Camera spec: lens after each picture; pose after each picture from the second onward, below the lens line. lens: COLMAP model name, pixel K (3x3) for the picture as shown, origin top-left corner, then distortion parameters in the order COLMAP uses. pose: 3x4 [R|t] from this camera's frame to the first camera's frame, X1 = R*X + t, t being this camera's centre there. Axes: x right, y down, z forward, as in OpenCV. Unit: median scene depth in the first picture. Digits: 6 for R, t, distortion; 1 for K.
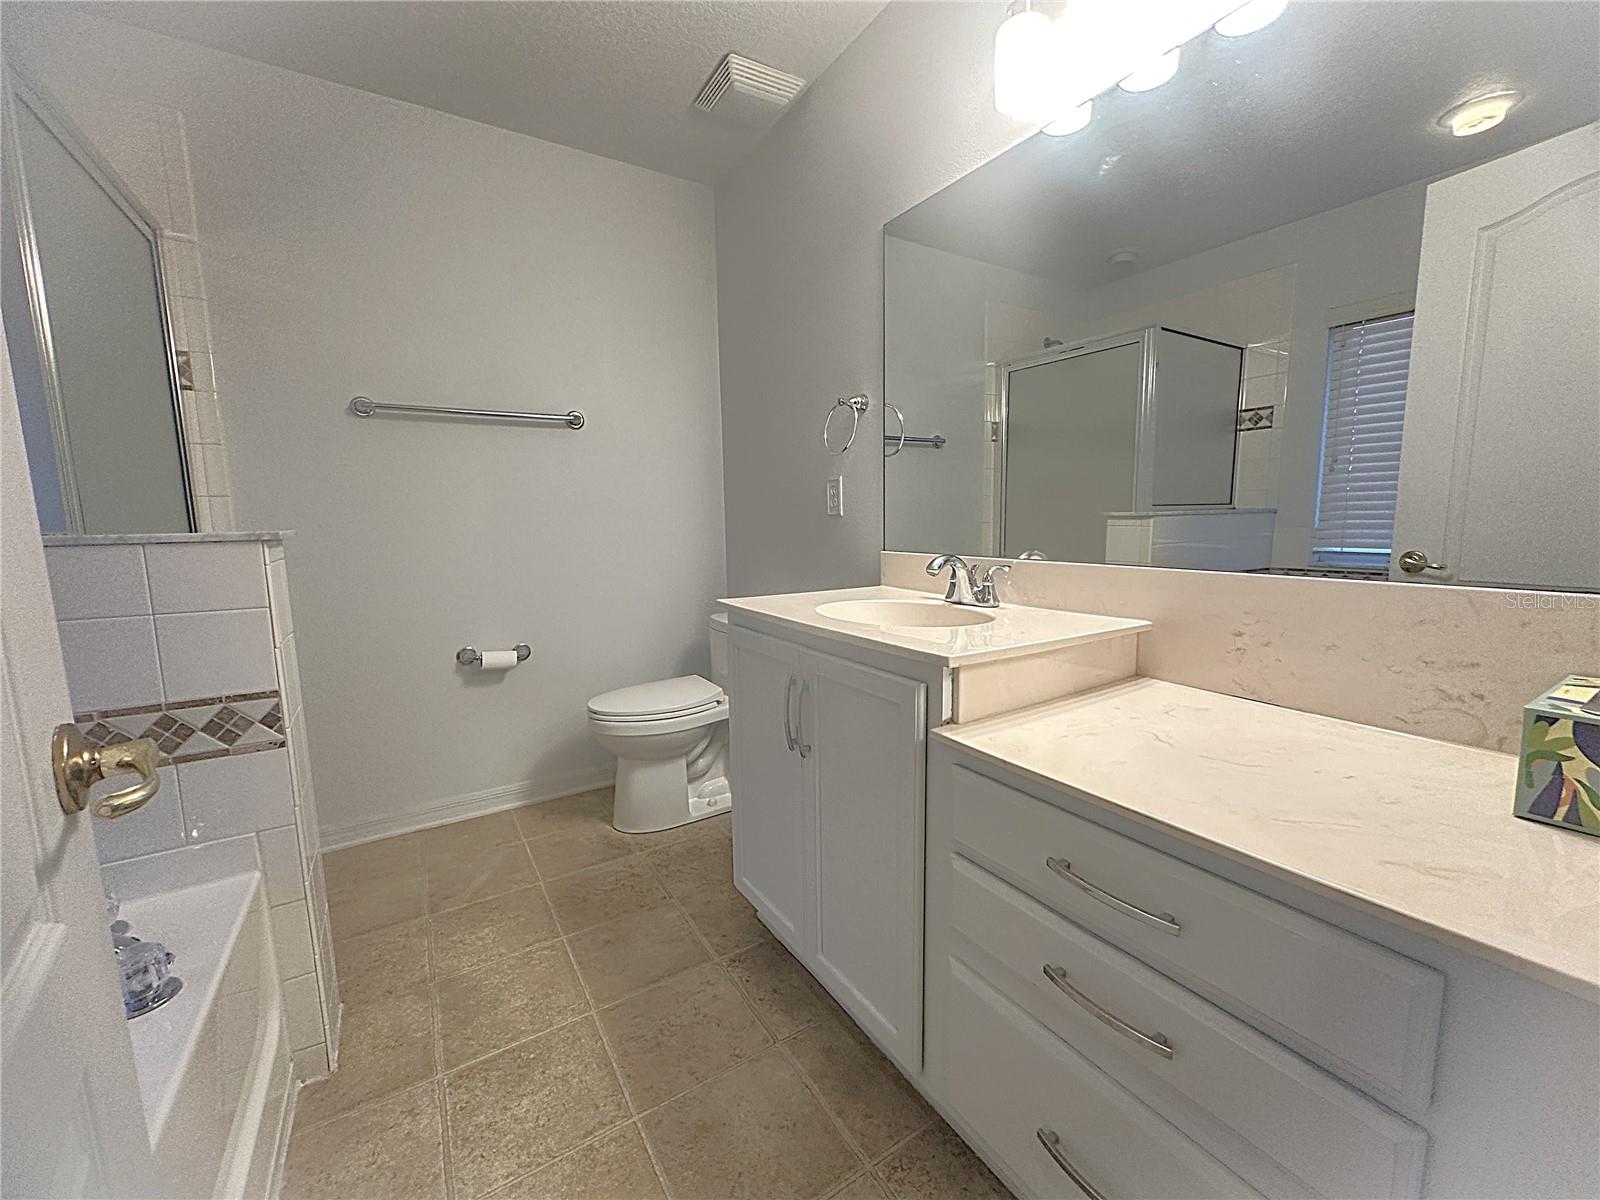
lens RADIAL K [[641.3, 0, 796.9], [0, 641.3, 601.6], [0, 0, 1]] dist [-0.000833, -0.000035]
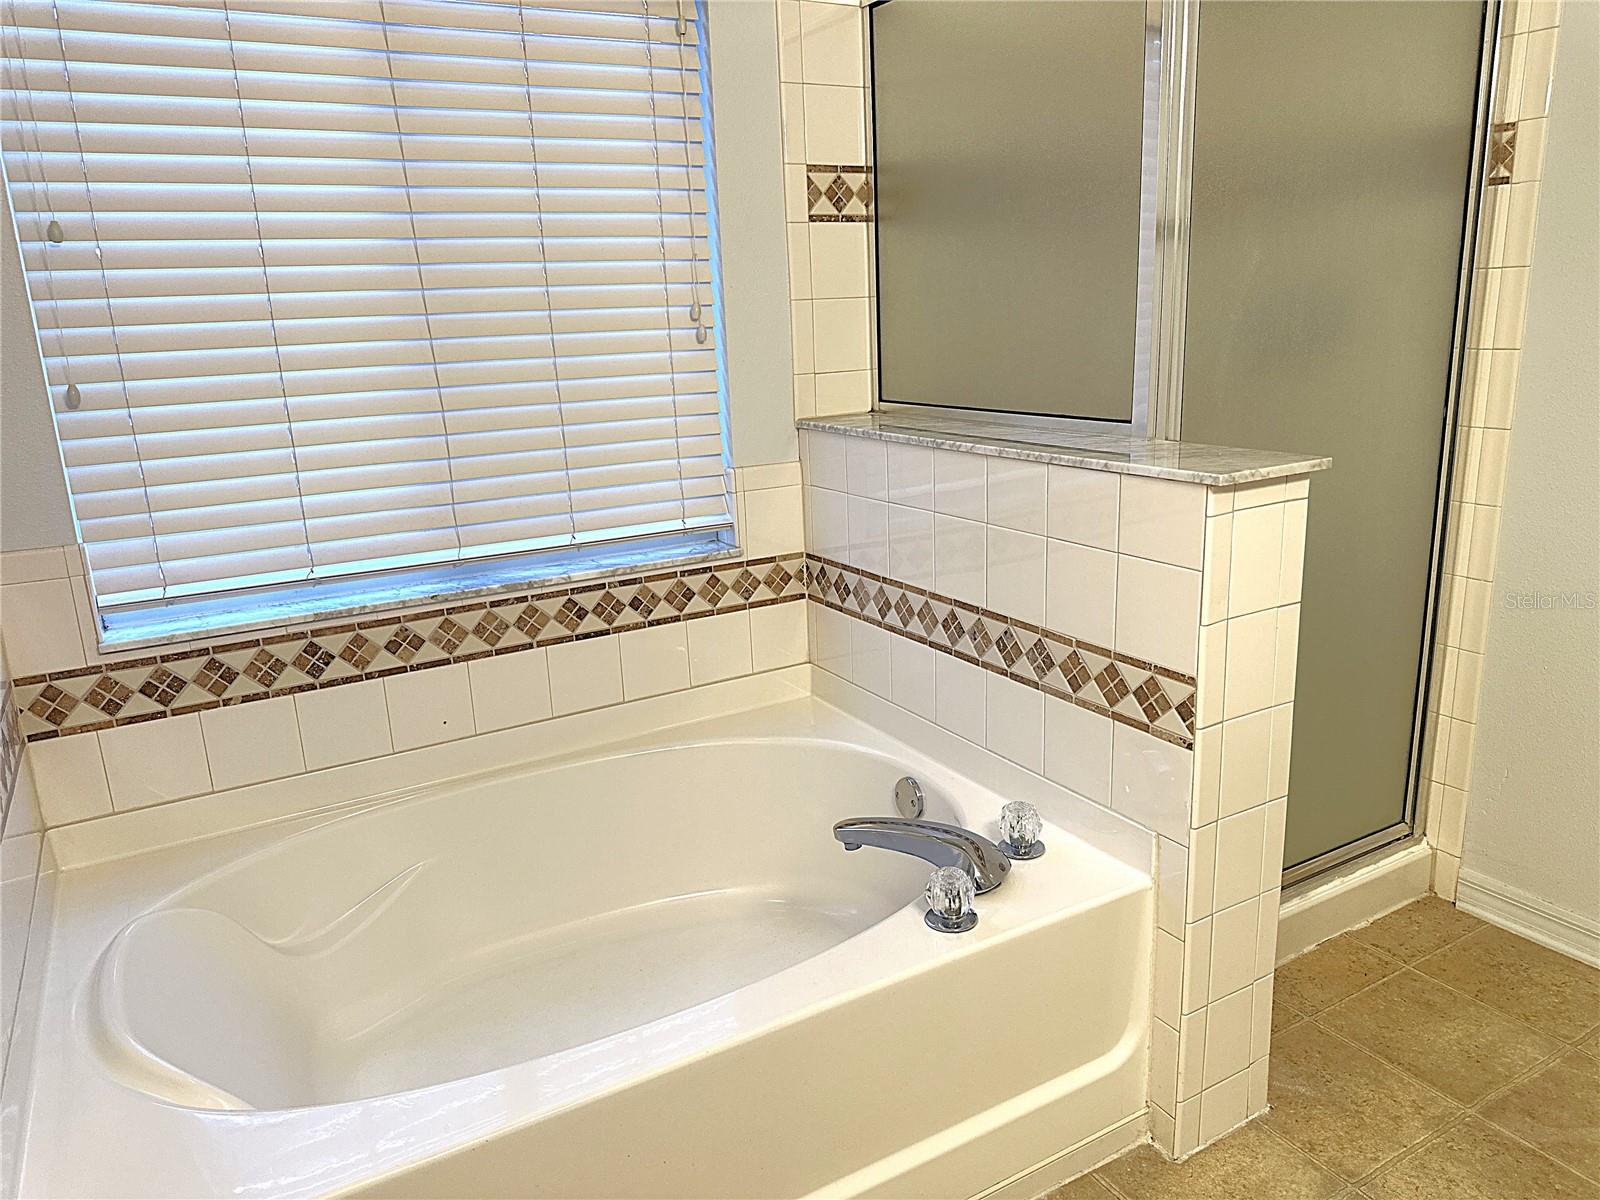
lens RADIAL K [[1133.9, 0, 798.3], [0, 1133.9, 596.7], [0, 0, 1]] dist [0.003395, -0.001203]
pose [[-0.028531, 0.267204, -0.963218, 0.476631], [-0.094770, 0.958546, 0.268715, -0.272372], [0.995090, 0.098951, -0.002026, 0.524841]]
